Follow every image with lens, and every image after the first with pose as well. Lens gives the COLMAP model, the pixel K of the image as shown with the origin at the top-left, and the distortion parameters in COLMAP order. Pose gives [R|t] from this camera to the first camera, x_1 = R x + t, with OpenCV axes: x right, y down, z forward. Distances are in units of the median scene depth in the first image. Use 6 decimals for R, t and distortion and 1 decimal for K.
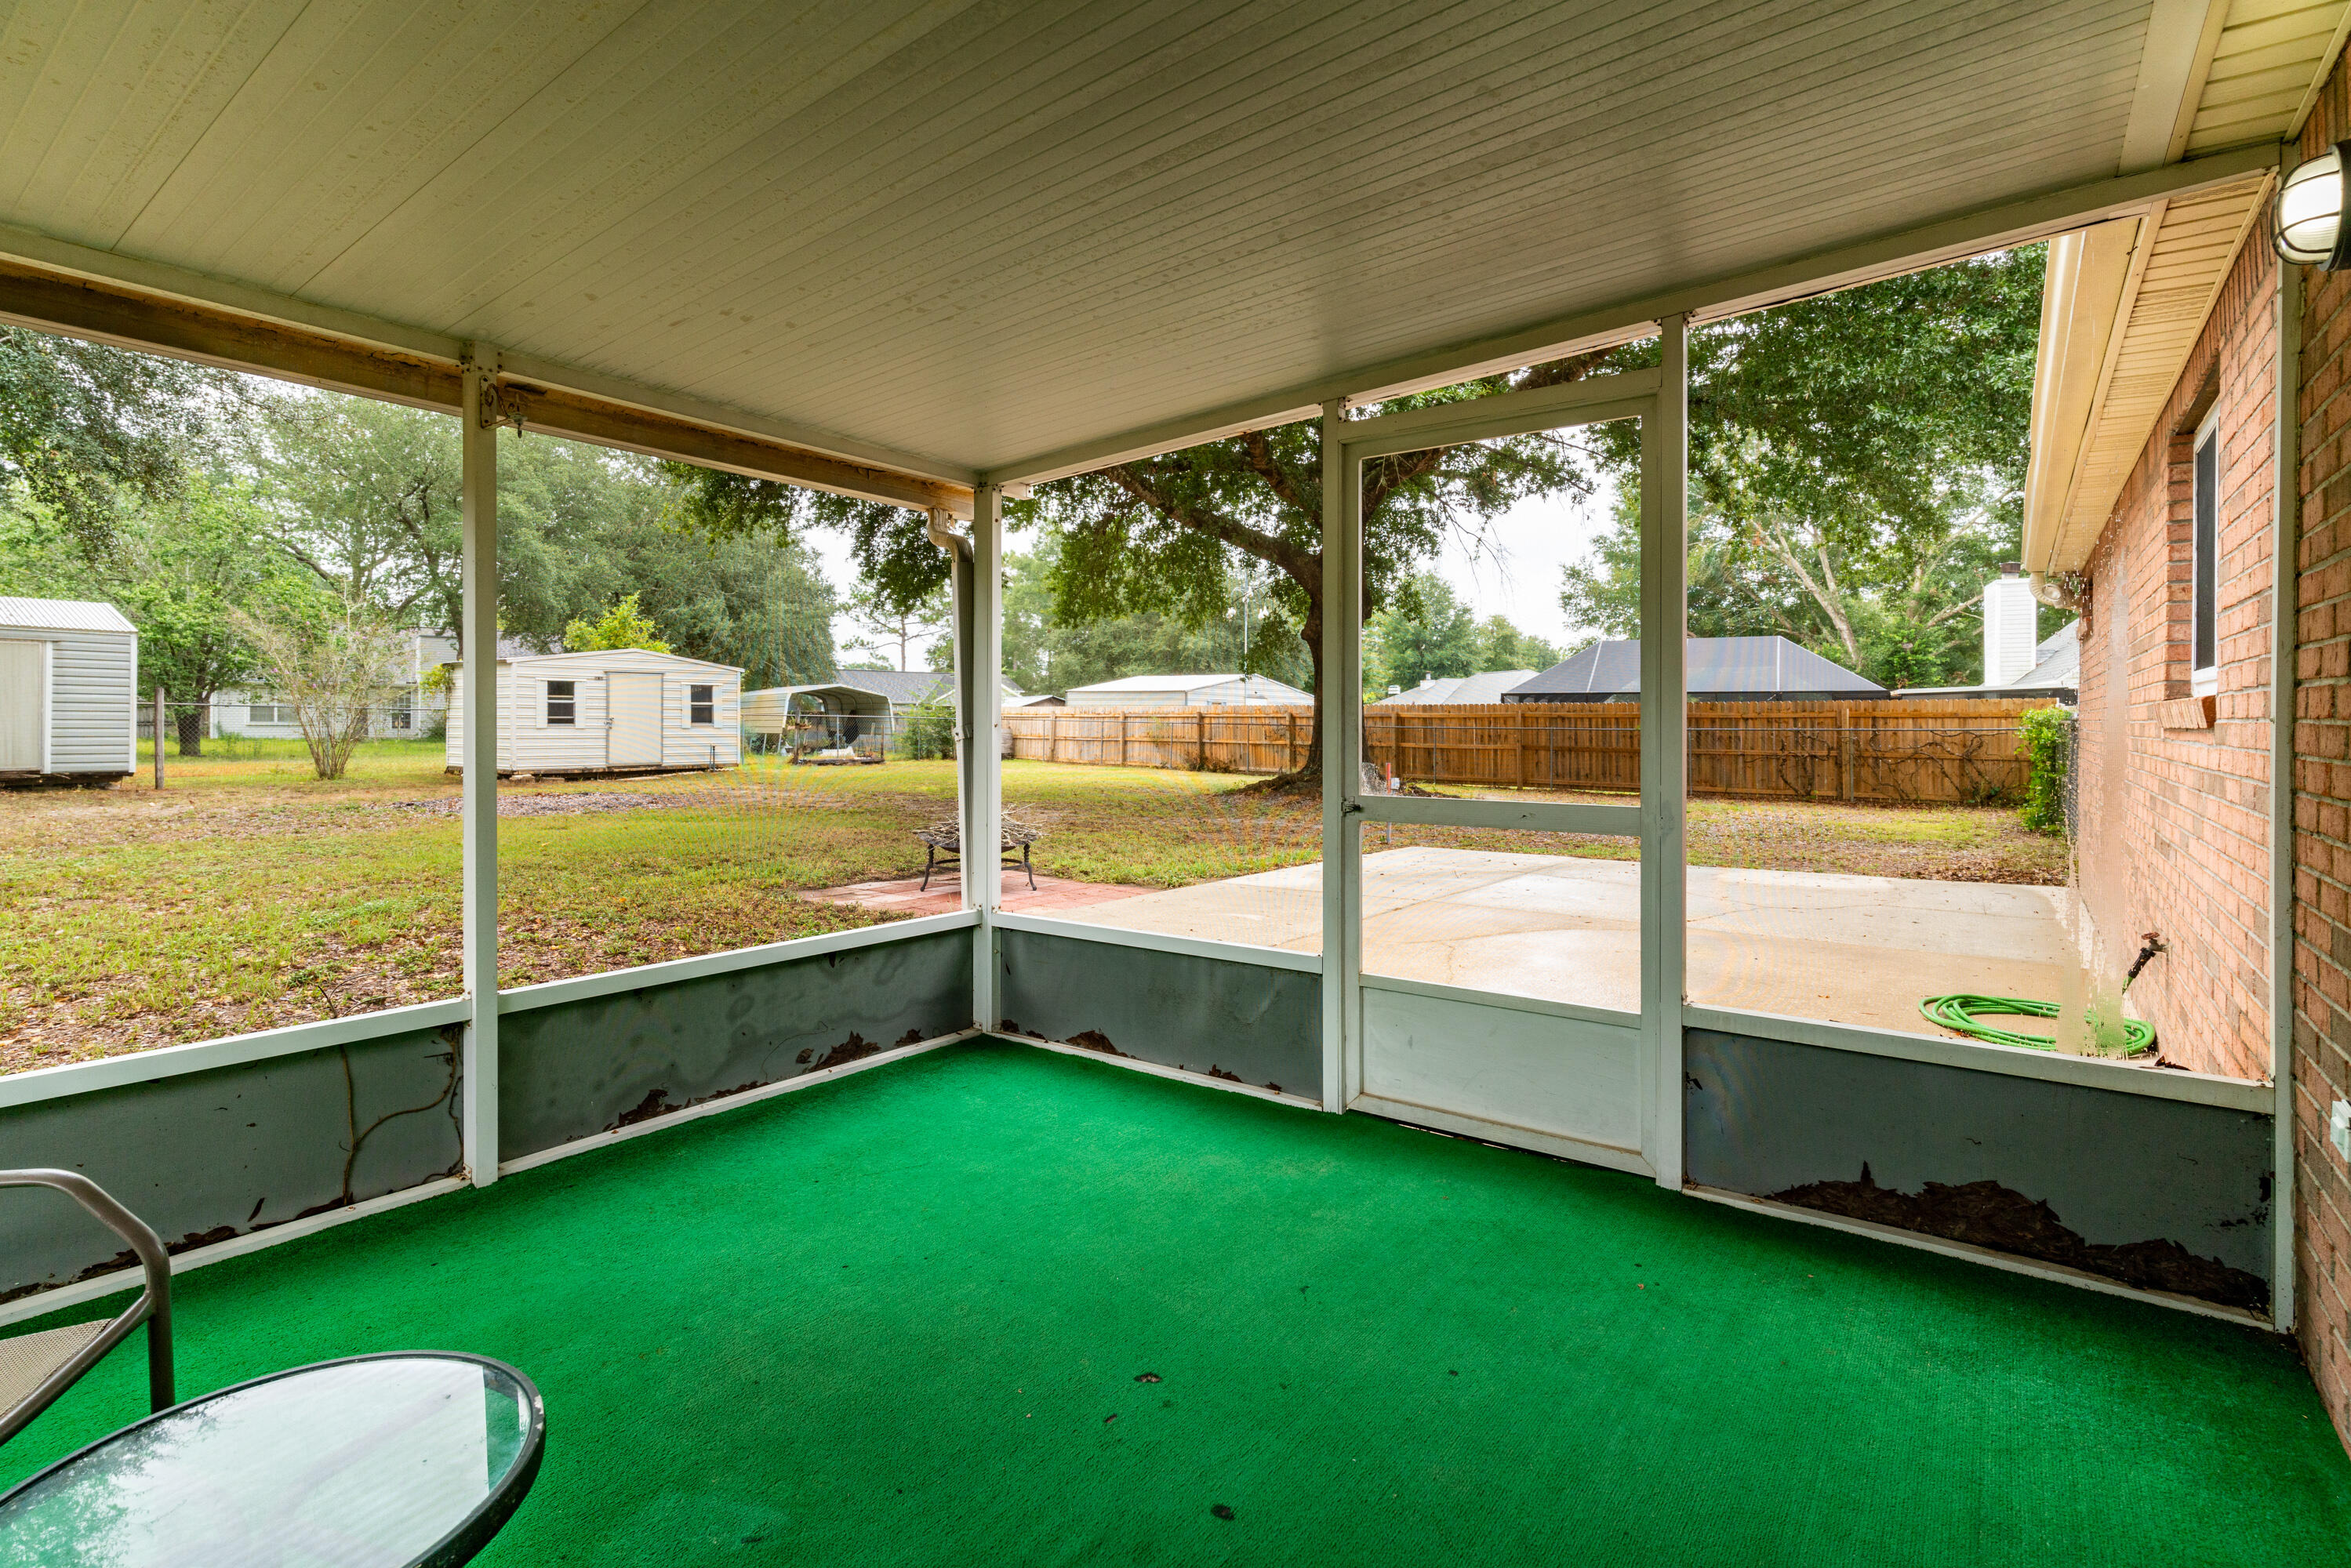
lens RADIAL K [[1116.2, 0, 1166.5], [0, 1116.2, 763.7], [0, 0, 1]] dist [0.001480, -0.000243]
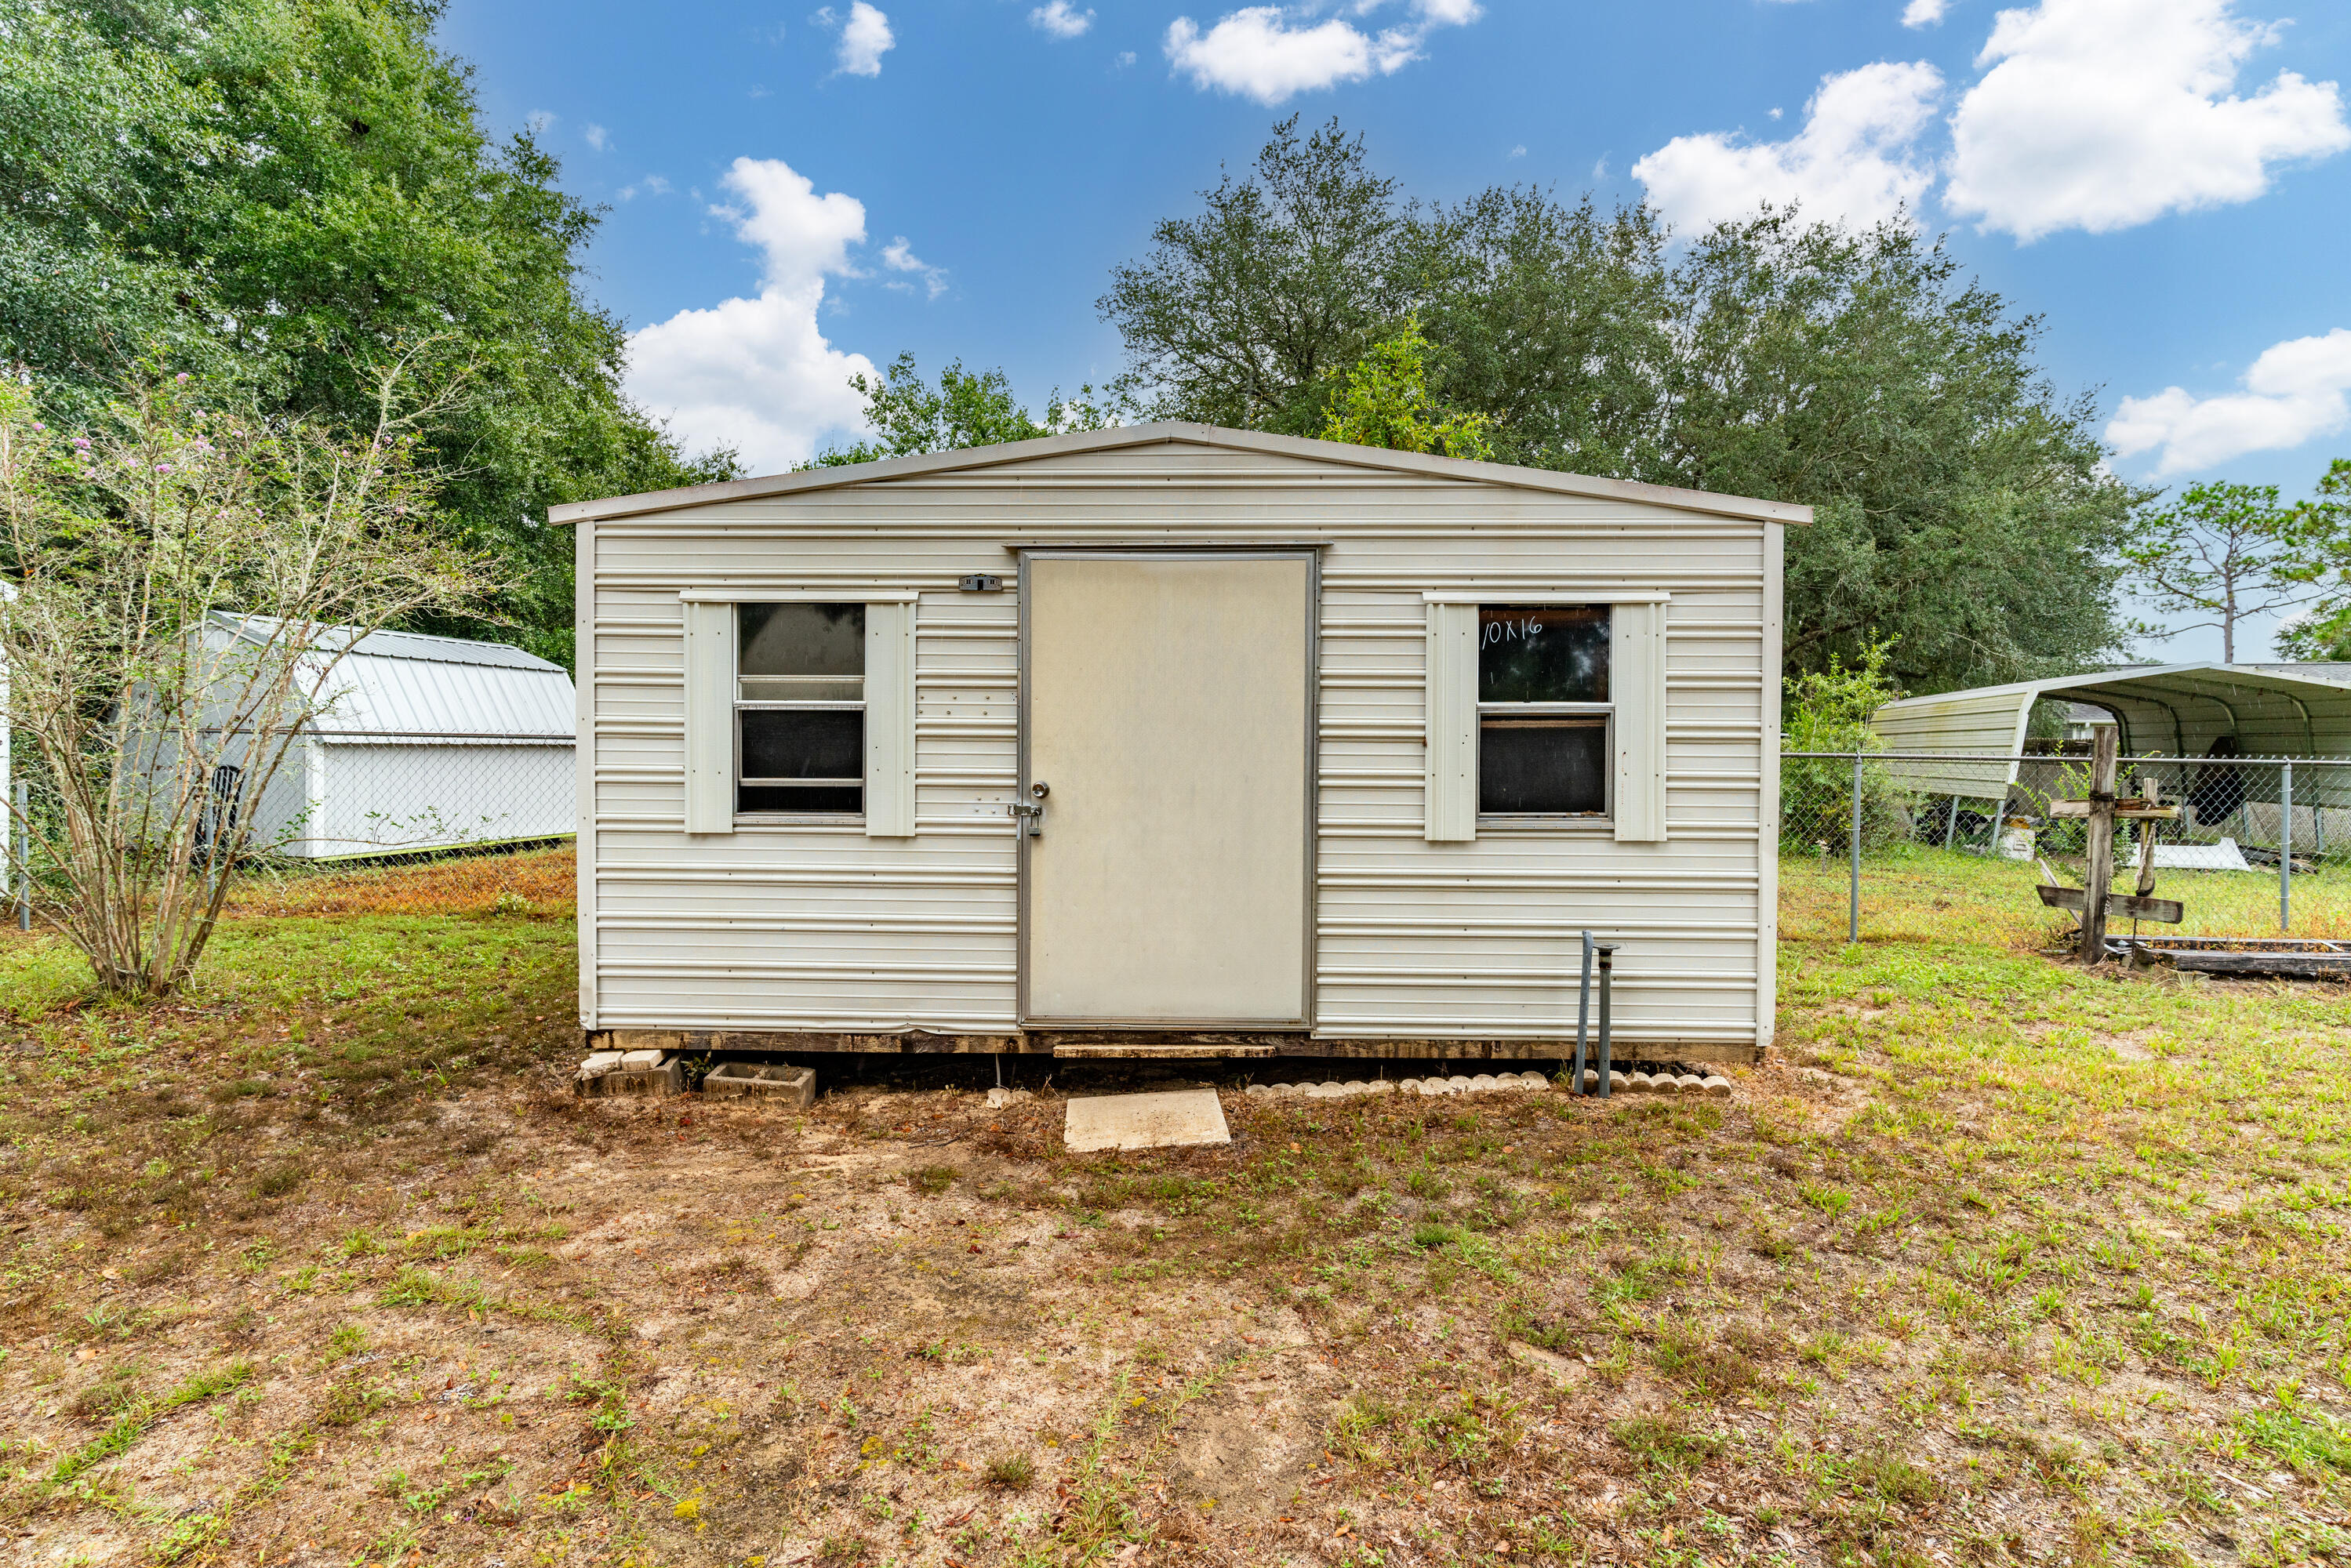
lens RADIAL K [[1116.2, 0, 1166.5], [0, 1116.2, 763.7], [0, 0, 1]] dist [0.001480, -0.000243]
pose [[0.573411, 0.013764, -0.819152, -0.307688], [-0.034924, 0.999361, -0.007655, -0.041613], [0.818523, 0.032998, 0.573526, 0.858274]]
